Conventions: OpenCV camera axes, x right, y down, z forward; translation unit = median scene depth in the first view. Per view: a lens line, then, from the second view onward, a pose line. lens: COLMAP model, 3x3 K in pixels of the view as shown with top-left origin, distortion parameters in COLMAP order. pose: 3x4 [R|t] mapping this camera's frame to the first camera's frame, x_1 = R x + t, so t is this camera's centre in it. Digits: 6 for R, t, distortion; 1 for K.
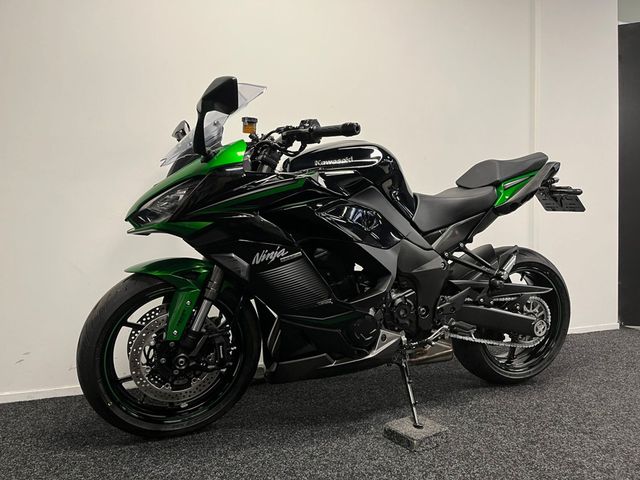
lens RADIAL K [[483.0, 0, 320.0], [0, 483.0, 240.0], [0, 0, 1]] dist [0.094869, -0.133307]
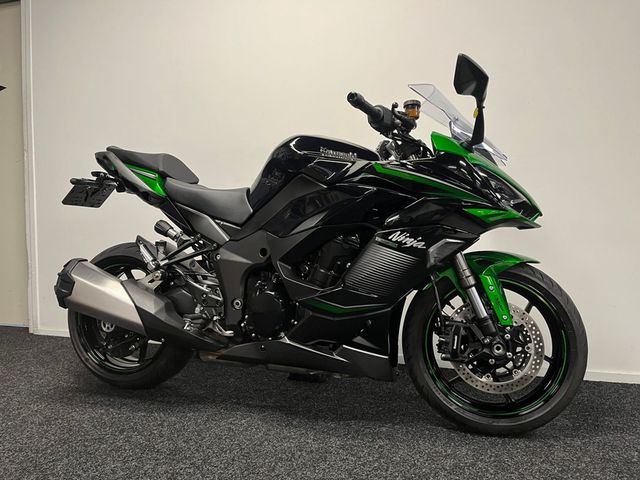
lens RADIAL K [[483.0, 0, 320.0], [0, 483.0, 240.0], [0, 0, 1]] dist [0.094869, -0.133307]
pose [[0.782302, 0.036977, -0.621801, 0.884150], [-0.022737, 0.999266, 0.030818, -0.027110], [0.622484, -0.009971, 0.782569, 0.313575]]
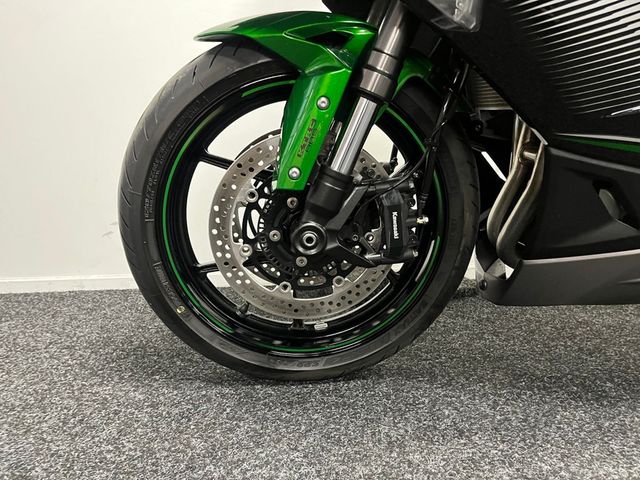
lens RADIAL K [[483.0, 0, 320.0], [0, 483.0, 240.0], [0, 0, 1]] dist [0.094869, -0.133307]
pose [[0.944265, 0.059473, -0.323770, -0.120708], [-0.001205, 0.984162, 0.177265, 0.160661], [0.329184, -0.166995, 0.929382, 0.550058]]
